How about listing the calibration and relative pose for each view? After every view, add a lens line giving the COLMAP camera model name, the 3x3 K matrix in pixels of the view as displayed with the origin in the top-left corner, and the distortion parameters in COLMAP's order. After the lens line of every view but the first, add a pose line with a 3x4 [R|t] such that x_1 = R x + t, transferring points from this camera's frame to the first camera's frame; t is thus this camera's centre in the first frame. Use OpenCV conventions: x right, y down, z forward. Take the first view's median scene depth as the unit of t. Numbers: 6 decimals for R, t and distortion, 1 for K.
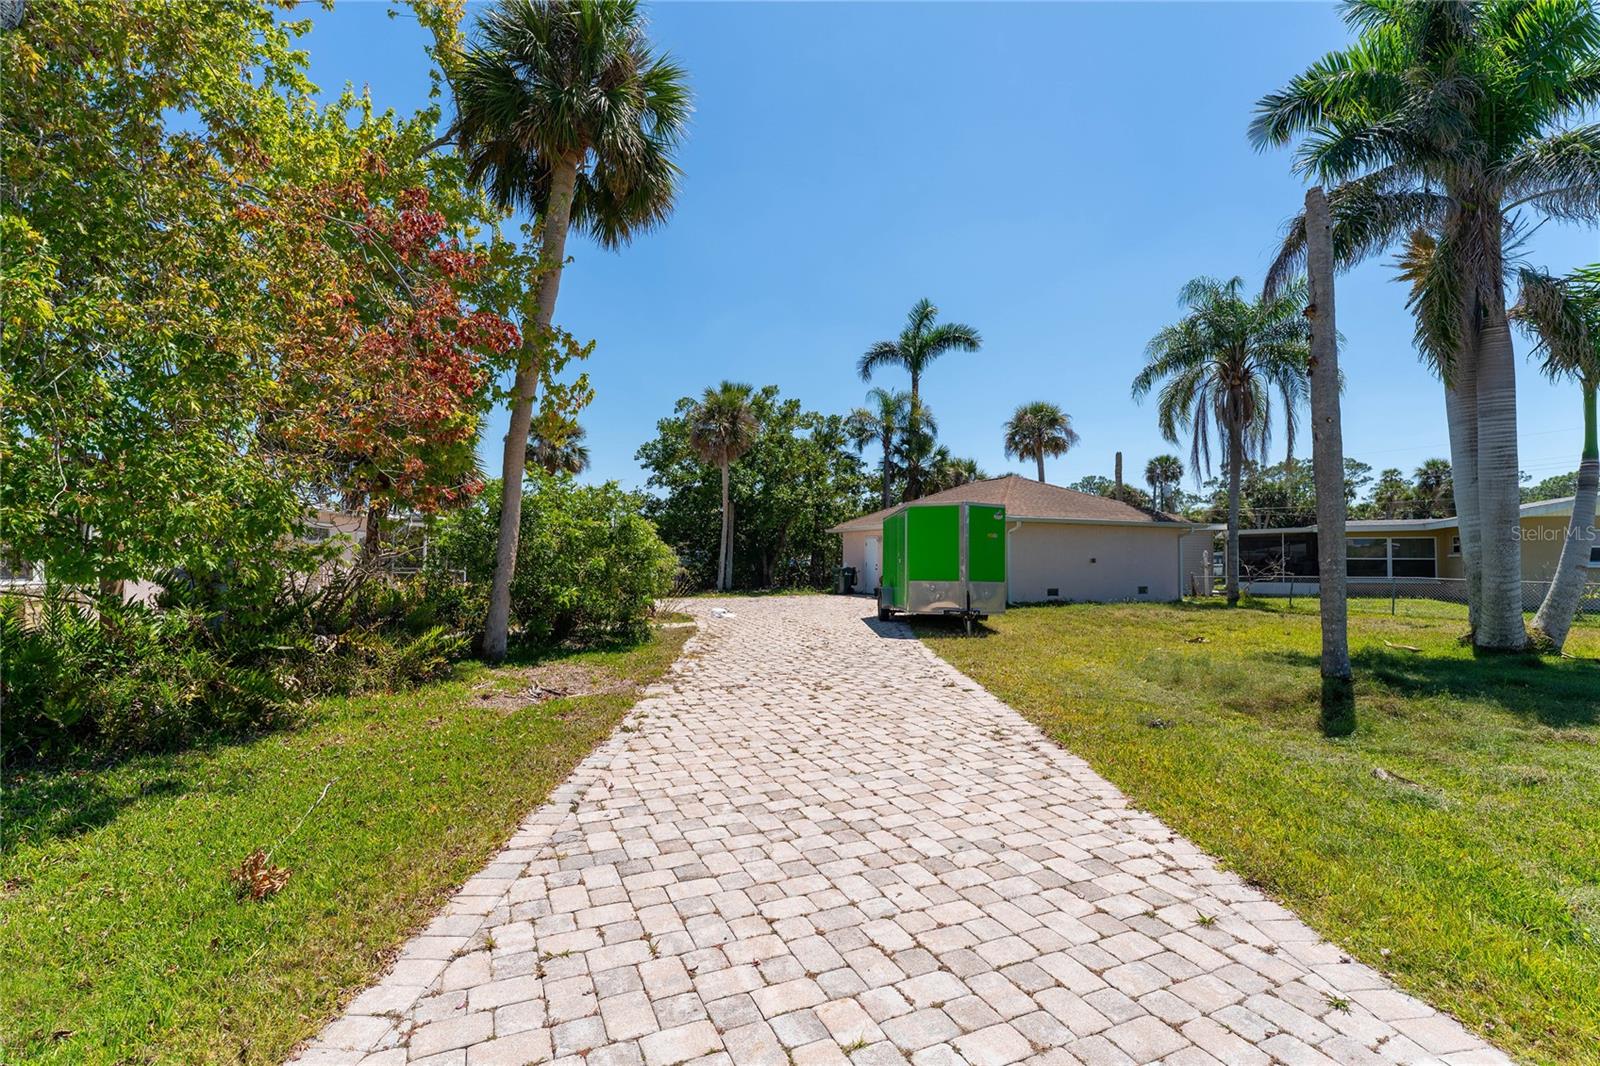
lens RADIAL K [[734.2, 0, 800.0], [0, 734.2, 533.0], [0, 0, 1]] dist [0.002787, 0.000193]
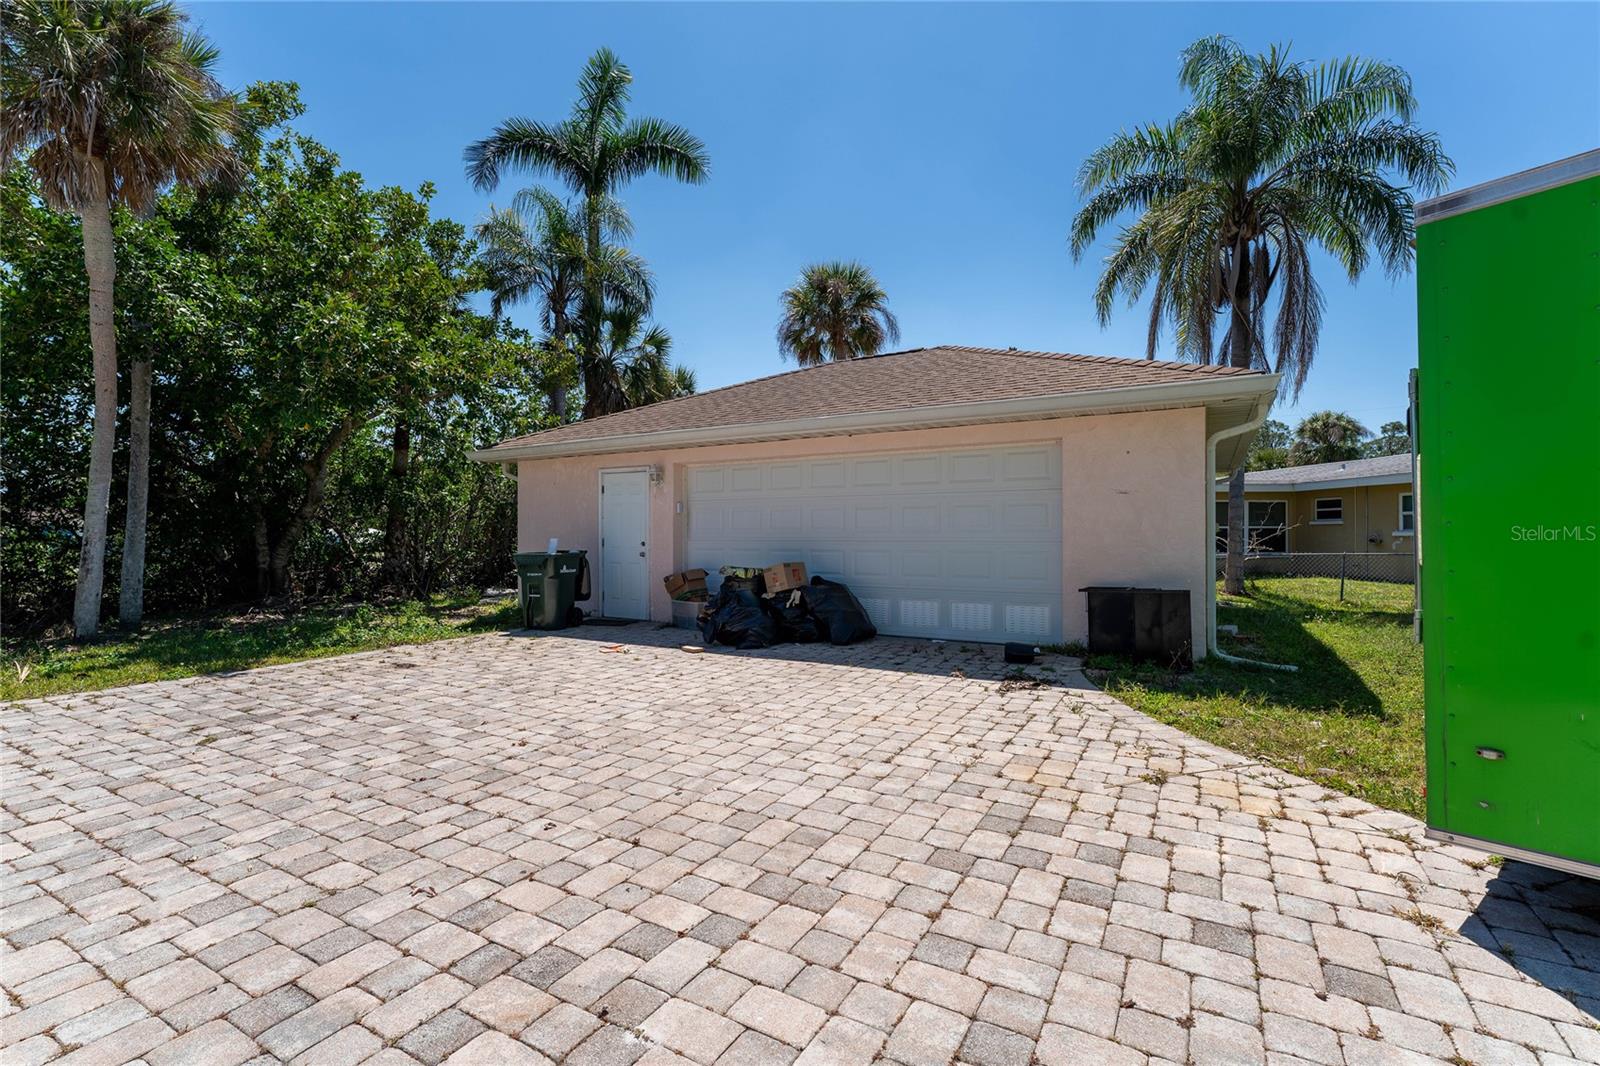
lens RADIAL K [[734.2, 0, 800.0], [0, 734.2, 533.0], [0, 0, 1]] dist [0.002787, 0.000193]
pose [[0.819025, 0.000036, 0.573758, -0.034197], [-0.013228, 0.999735, 0.018820, 0.023134], [-0.573606, -0.023004, 0.818808, 0.493438]]
